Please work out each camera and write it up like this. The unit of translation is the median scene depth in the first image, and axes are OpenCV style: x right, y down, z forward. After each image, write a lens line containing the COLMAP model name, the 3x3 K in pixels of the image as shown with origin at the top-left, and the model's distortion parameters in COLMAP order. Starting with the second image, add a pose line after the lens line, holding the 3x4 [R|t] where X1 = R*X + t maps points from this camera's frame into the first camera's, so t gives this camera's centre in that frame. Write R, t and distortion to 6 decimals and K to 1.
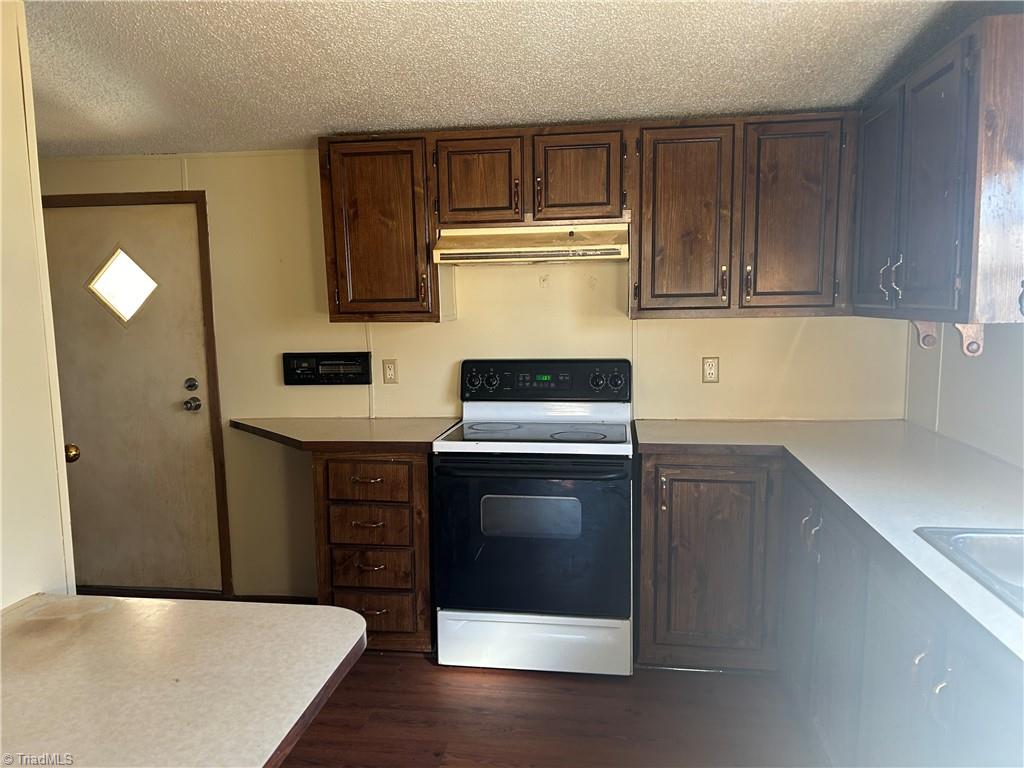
lens RADIAL K [[765.4, 0, 508.3], [0, 765.4, 387.9], [0, 0, 1]] dist [0.058292, -0.061656]
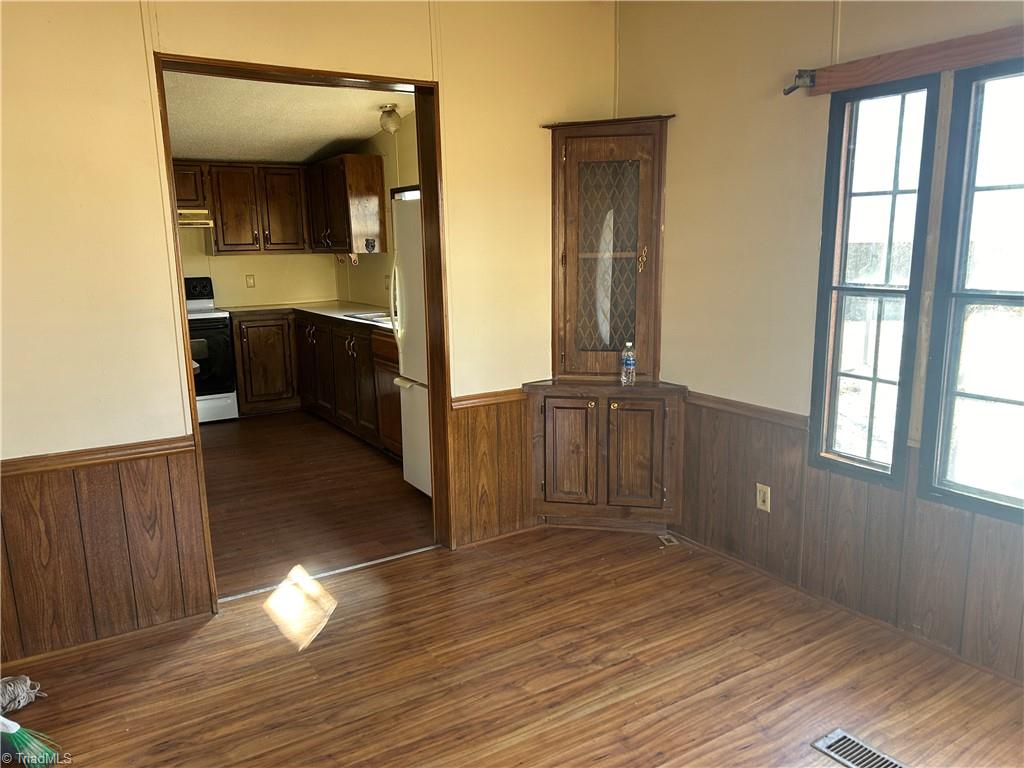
lens RADIAL K [[765.4, 0, 512.4], [0, 765.4, 389.7], [0, 0, 1]] dist [0.058292, -0.061656]
pose [[0.763241, -0.126744, 0.633561, -0.628534], [0.087007, 0.991801, 0.093593, 0.153138], [-0.640229, -0.016310, 0.768011, -1.201071]]
